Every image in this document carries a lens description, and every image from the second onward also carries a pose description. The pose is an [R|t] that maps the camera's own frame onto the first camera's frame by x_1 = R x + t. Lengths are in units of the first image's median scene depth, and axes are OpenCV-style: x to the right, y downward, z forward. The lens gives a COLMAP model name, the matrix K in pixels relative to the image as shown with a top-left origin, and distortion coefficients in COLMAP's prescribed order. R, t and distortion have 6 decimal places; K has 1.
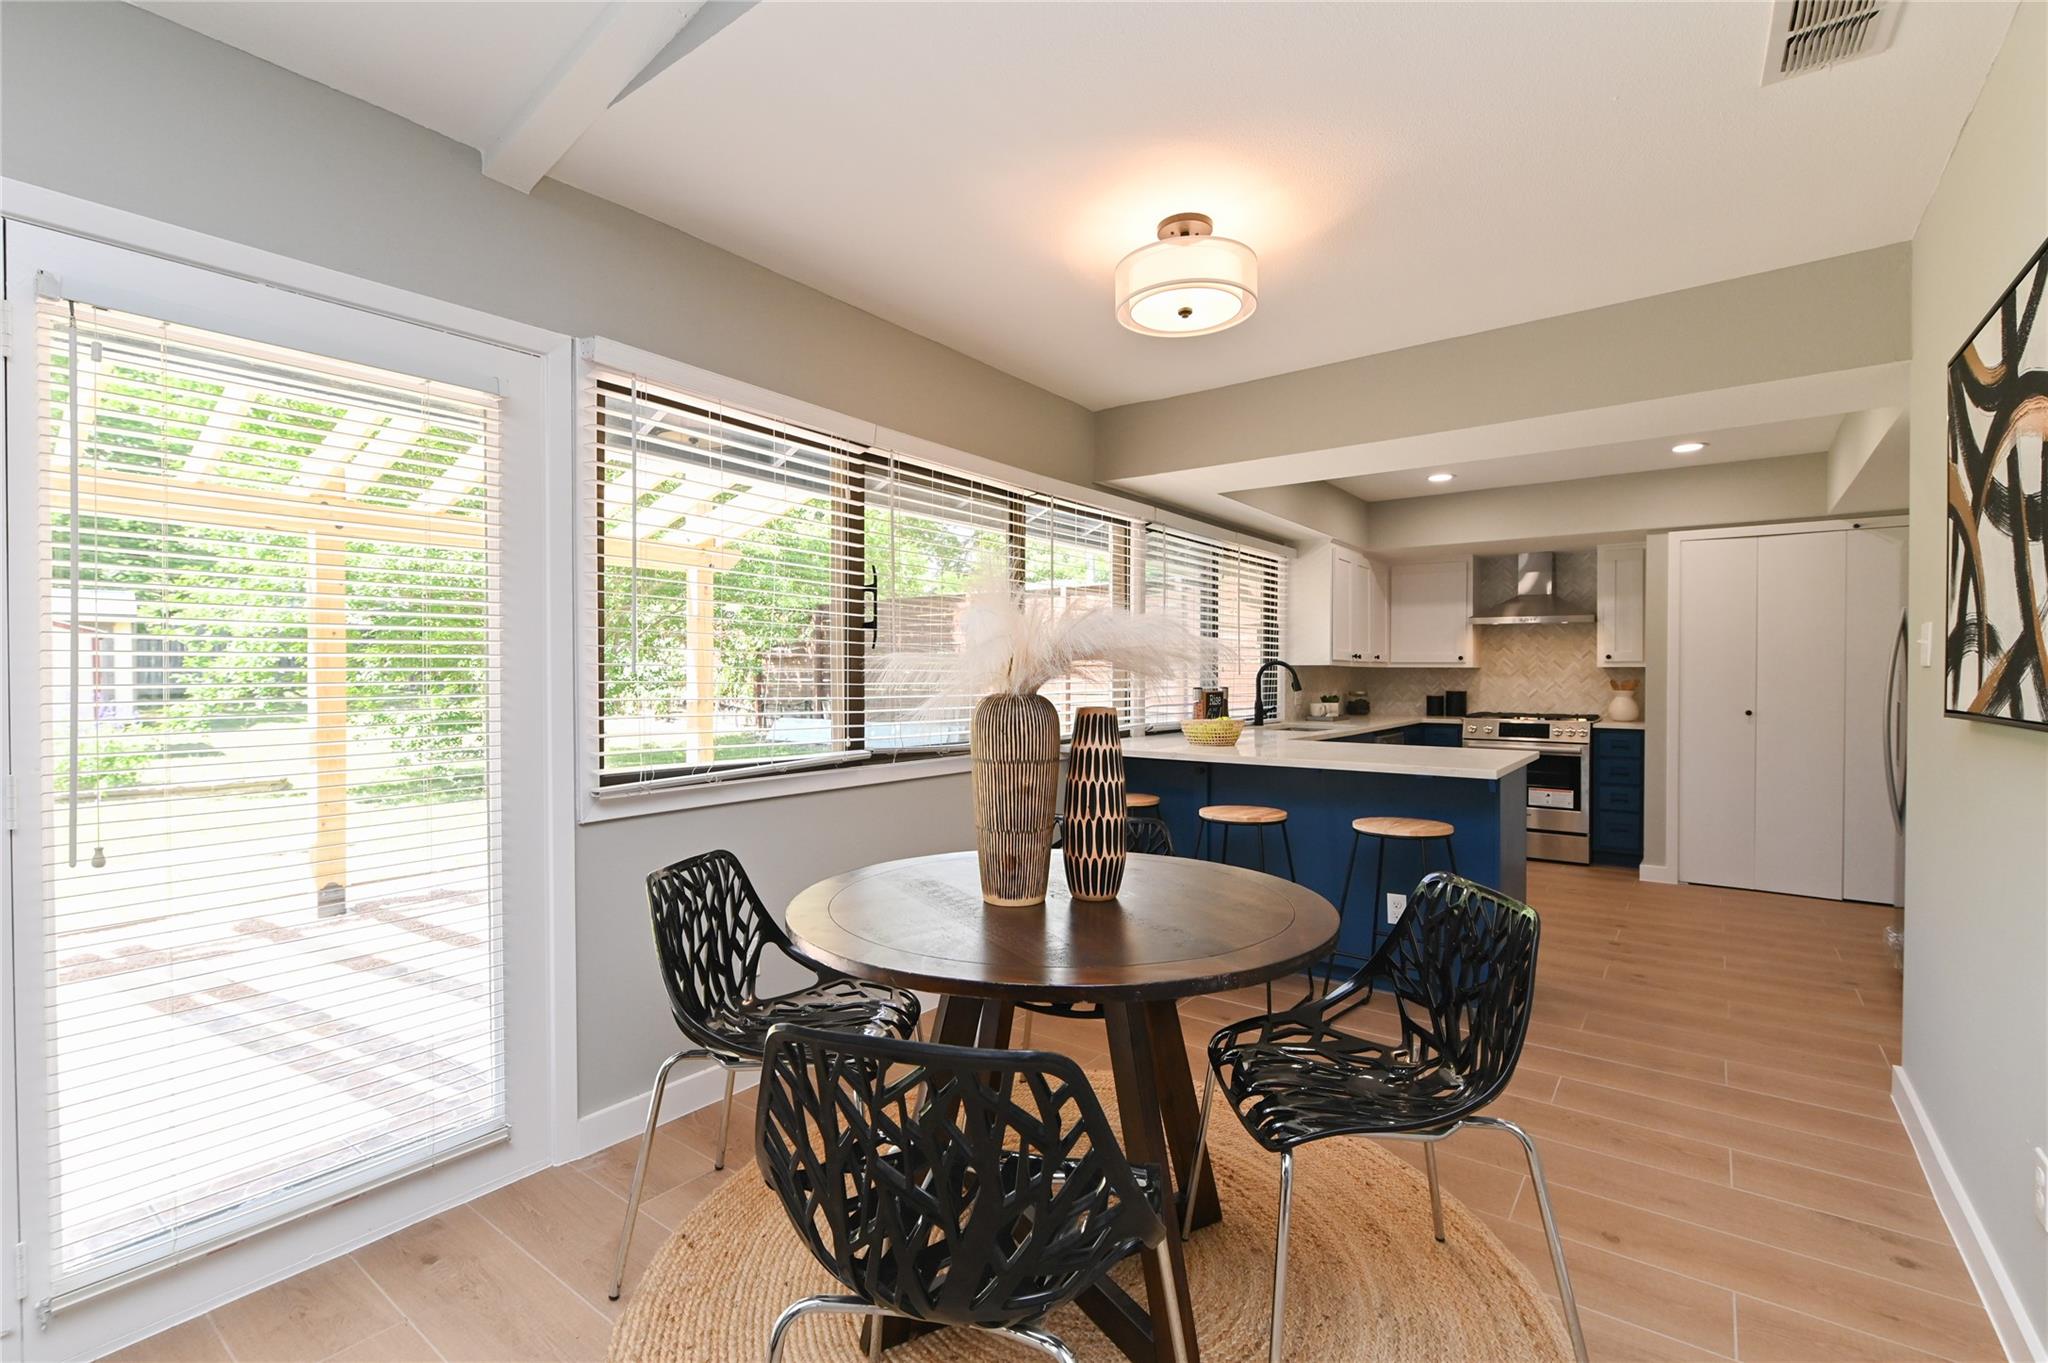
lens RADIAL K [[928.3, 0, 1025.4], [0, 928.3, 679.9], [0, 0, 1]] dist [0.000191, 0.000029]
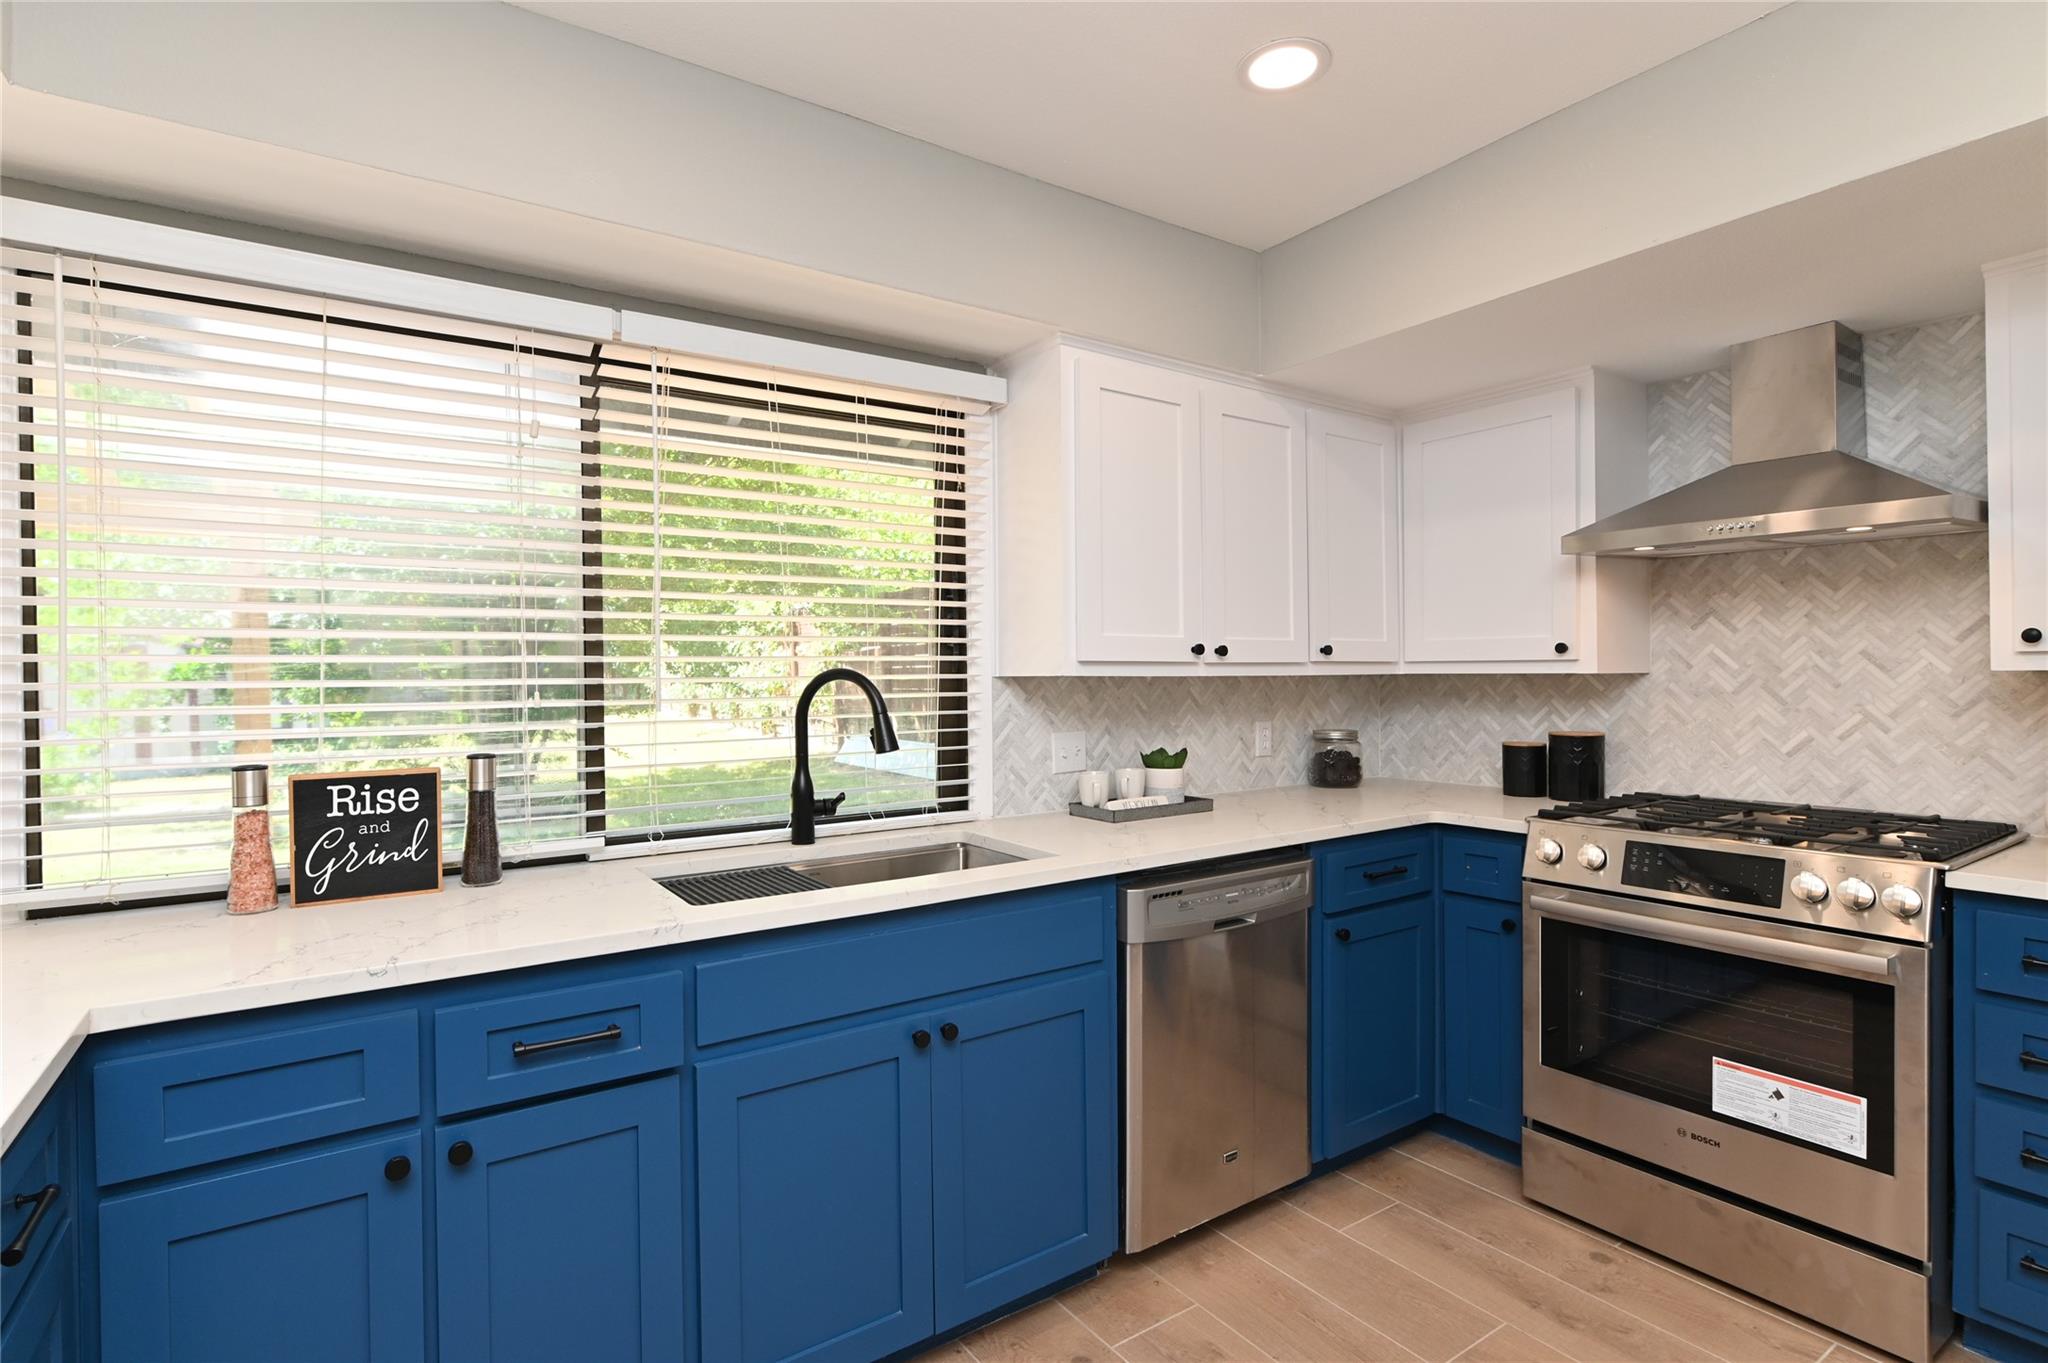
lens RADIAL K [[973.6, 0, 1016.3], [0, 973.6, 689.7], [0, 0, 1]] dist [-0.019805, -0.000514]
pose [[0.943189, -0.010637, -0.332085, 0.420155], [0.011172, 0.999938, -0.000301, -0.010317], [0.332067, -0.003426, 0.943249, 0.603062]]
